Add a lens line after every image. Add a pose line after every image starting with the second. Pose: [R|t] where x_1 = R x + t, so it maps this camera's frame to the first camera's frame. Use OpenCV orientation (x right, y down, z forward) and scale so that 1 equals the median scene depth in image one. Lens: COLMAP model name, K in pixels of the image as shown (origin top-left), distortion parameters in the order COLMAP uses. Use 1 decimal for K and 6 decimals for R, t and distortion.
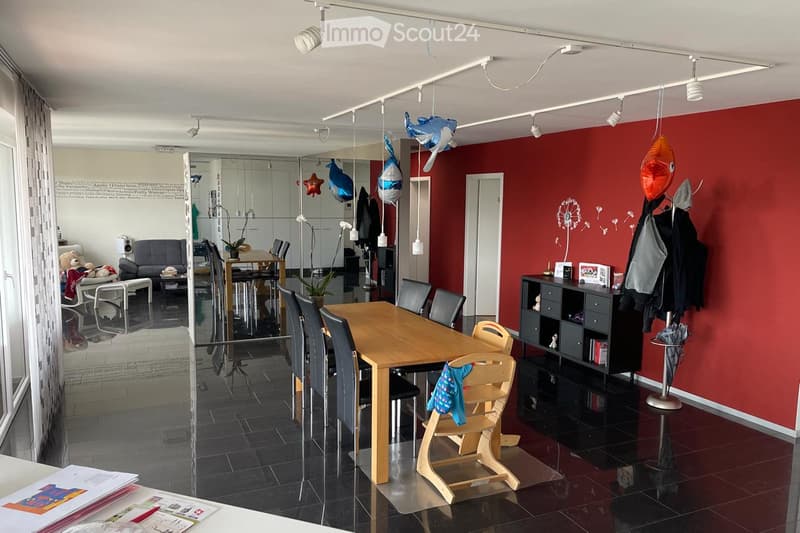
lens RADIAL K [[624.3, 0, 399.1], [0, 624.3, 264.5], [0, 0, 1]] dist [-0.004980, -0.000630]
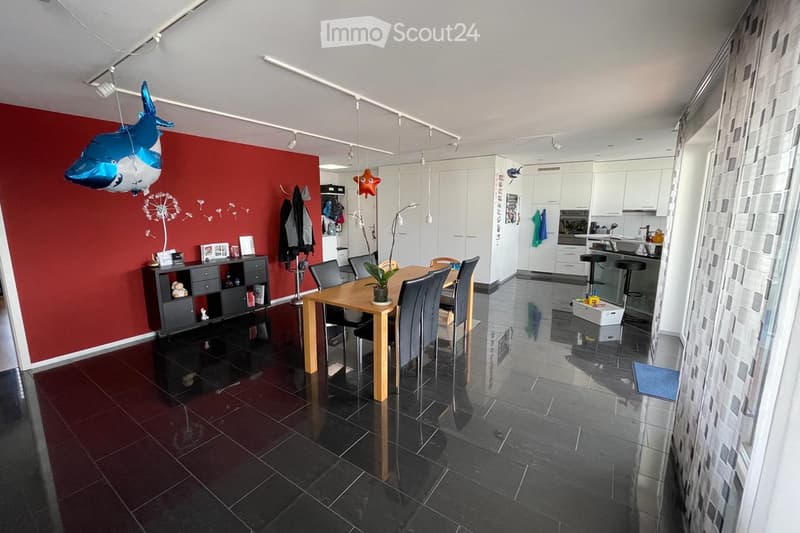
lens RADIAL K [[332.6, 0, 398.6], [0, 332.6, 271.0], [0, 0, 1]] dist [-0.000674, 0.000030]
pose [[-0.512648, -0.160842, 0.843399, -0.472643], [0.101642, 0.964021, 0.245627, -0.076010], [-0.852562, 0.211645, -0.477855, 0.984183]]
